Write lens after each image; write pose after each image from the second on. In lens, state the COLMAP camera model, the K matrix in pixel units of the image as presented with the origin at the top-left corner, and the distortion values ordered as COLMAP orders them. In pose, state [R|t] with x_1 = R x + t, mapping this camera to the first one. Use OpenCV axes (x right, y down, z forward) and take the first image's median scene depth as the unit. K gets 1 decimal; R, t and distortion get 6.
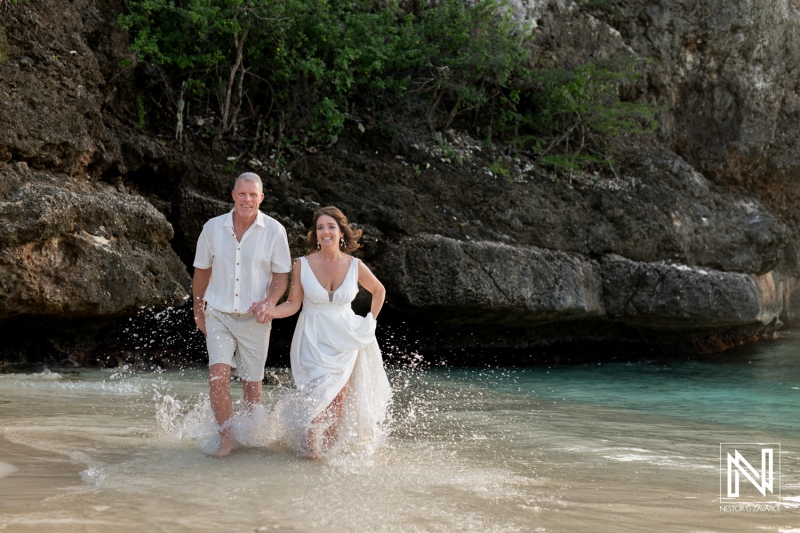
lens RADIAL K [[1096.8, 0, 400.0], [0, 1096.8, 266.5], [0, 0, 1]] dist [-0.000344, 0.006115]
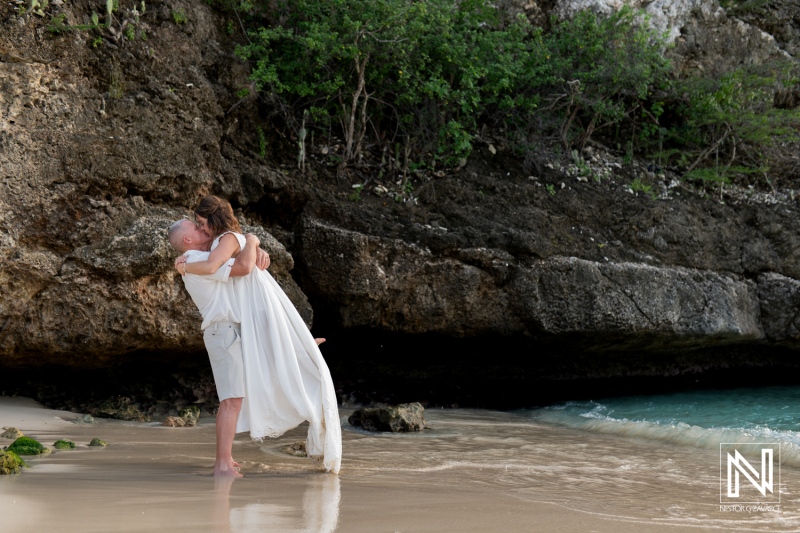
lens RADIAL K [[1096.8, 0, 400.0], [0, 1096.8, 266.5], [0, 0, 1]] dist [-0.000344, 0.006115]
pose [[0.987709, -0.031329, -0.153133, 0.031073], [0.026985, 0.999174, -0.030370, 0.003849], [0.153958, 0.025864, 0.987739, 0.040969]]
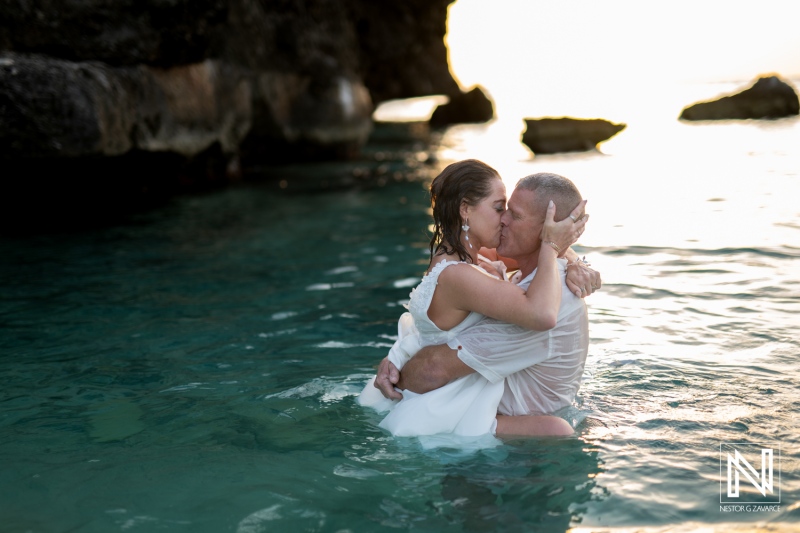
lens RADIAL K [[1096.8, 0, 400.0], [0, 1096.8, 266.5], [0, 0, 1]] dist [-0.000344, 0.006115]
pose [[0.961743, -0.079528, 0.262156, 0.372139], [0.035934, 0.985290, 0.167070, 0.023875], [-0.271586, -0.151258, 0.950454, 0.546061]]
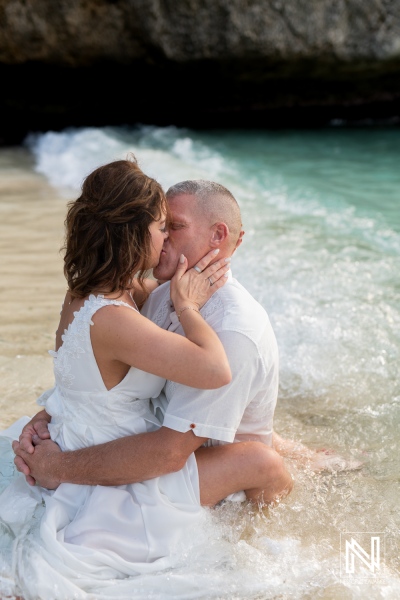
lens RADIAL K [[822.6, 0, 200.0], [0, 822.6, 300.0], [0, 0, 1]] dist [-0.000344, 0.006115]
pose [[0.968850, 0.035761, -0.245052, 0.174966], [0.045264, 0.947279, 0.317196, 0.012034], [0.243476, -0.318407, 0.916153, 0.397975]]
